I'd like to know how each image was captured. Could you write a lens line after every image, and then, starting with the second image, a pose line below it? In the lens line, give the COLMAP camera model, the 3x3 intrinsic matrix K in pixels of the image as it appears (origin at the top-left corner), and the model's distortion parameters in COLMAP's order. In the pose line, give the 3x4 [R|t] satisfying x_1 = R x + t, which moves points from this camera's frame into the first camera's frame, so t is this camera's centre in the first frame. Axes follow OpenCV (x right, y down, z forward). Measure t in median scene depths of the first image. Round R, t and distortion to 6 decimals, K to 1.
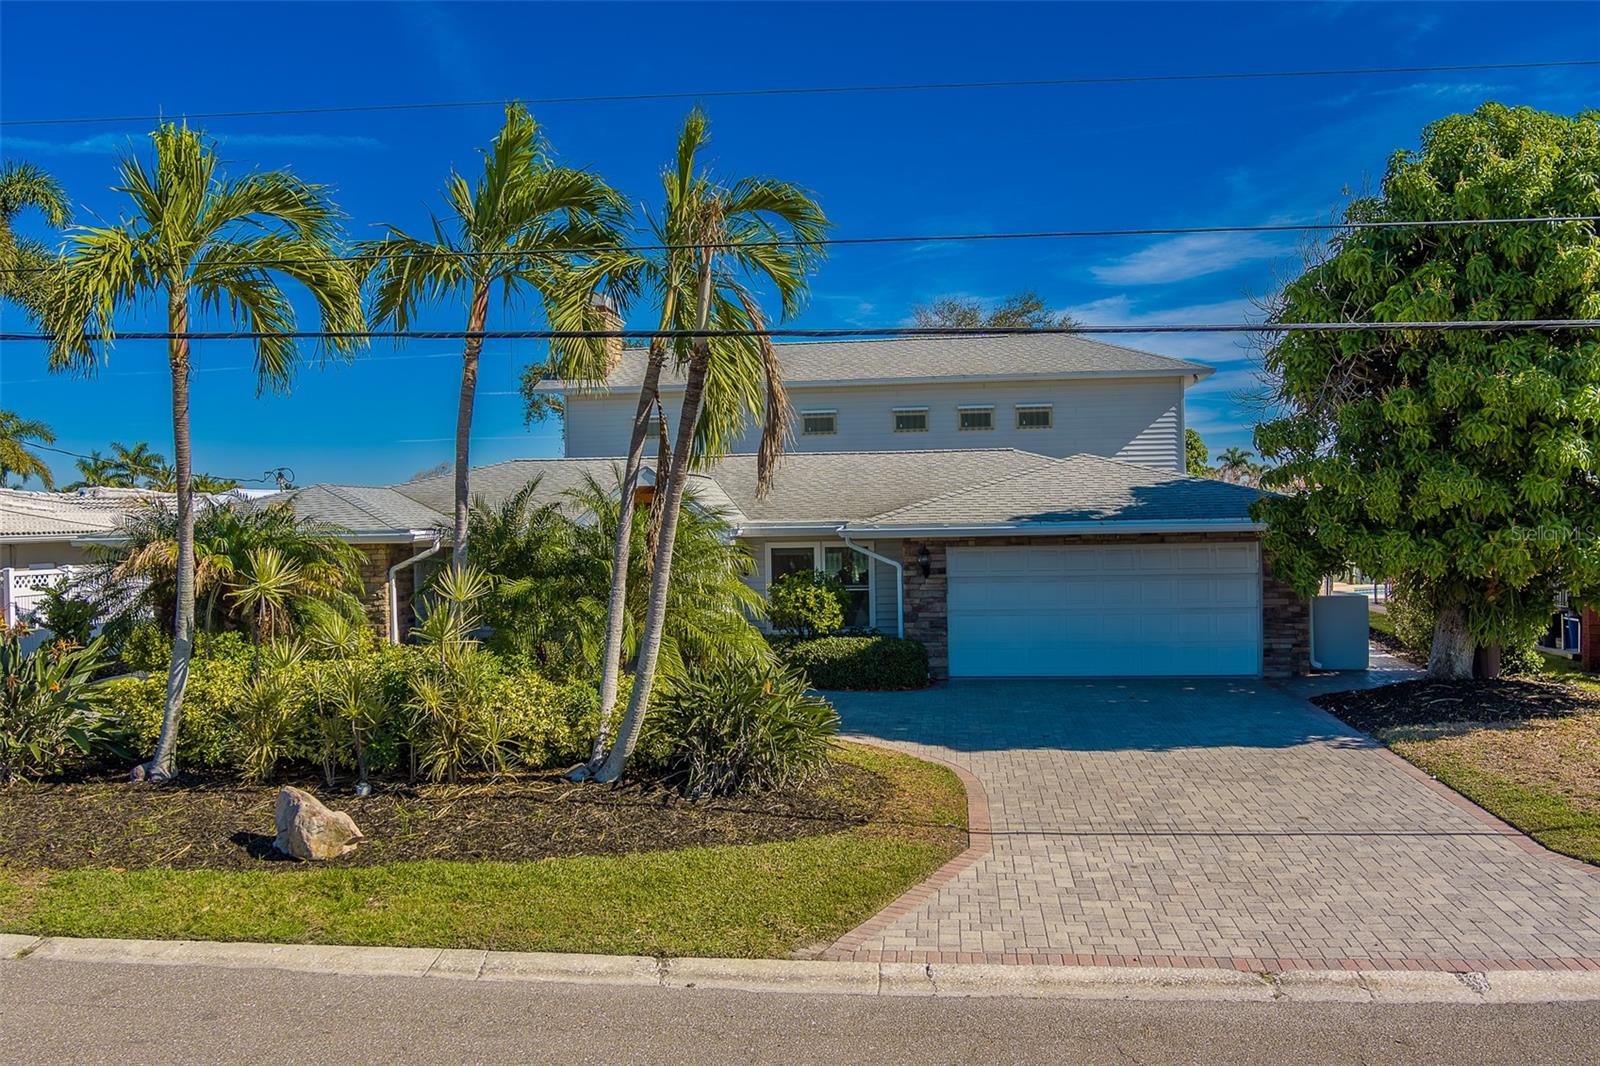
lens RADIAL K [[1307.6, 0, 805.4], [0, 1307.6, 539.2], [0, 0, 1]] dist [-0.056077, 0.008006]
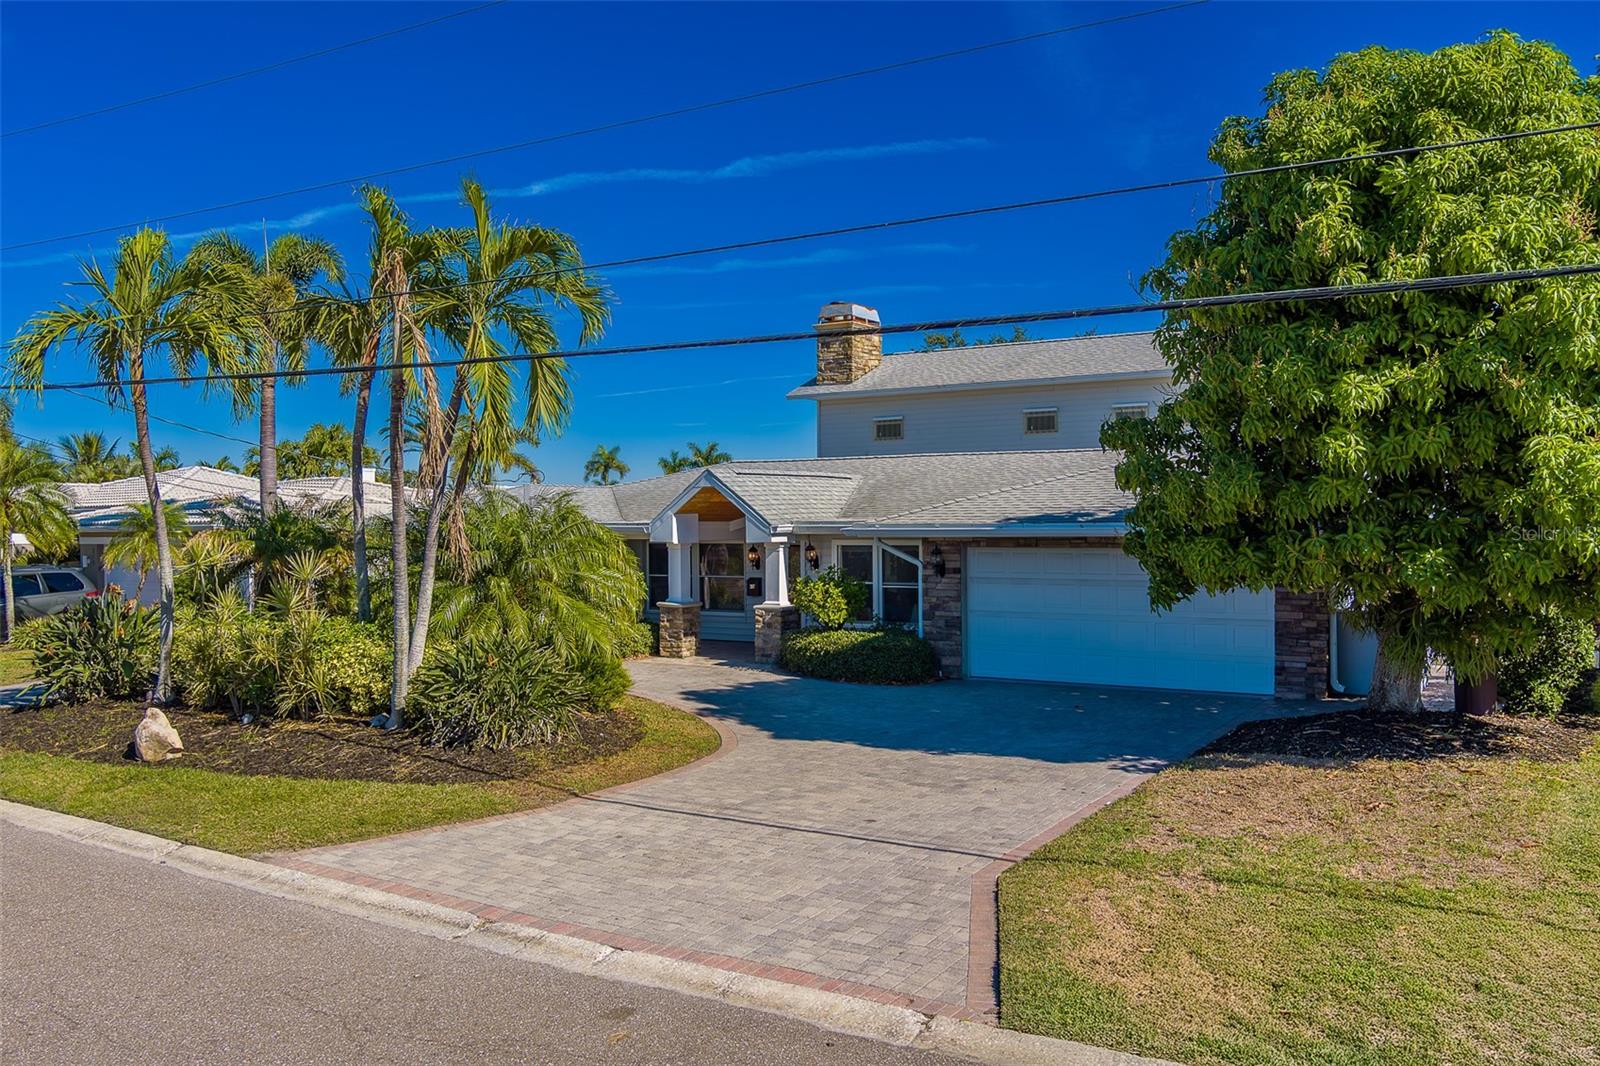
lens RADIAL K [[1307.6, 0, 784.3], [0, 1307.6, 536.3], [0, 0, 1]] dist [-0.056077, 0.008006]
pose [[0.895210, 0.016874, -0.445325, 0.452074], [-0.016064, 0.999855, 0.005594, -0.006139], [0.445355, 0.002146, 0.895352, 0.036175]]
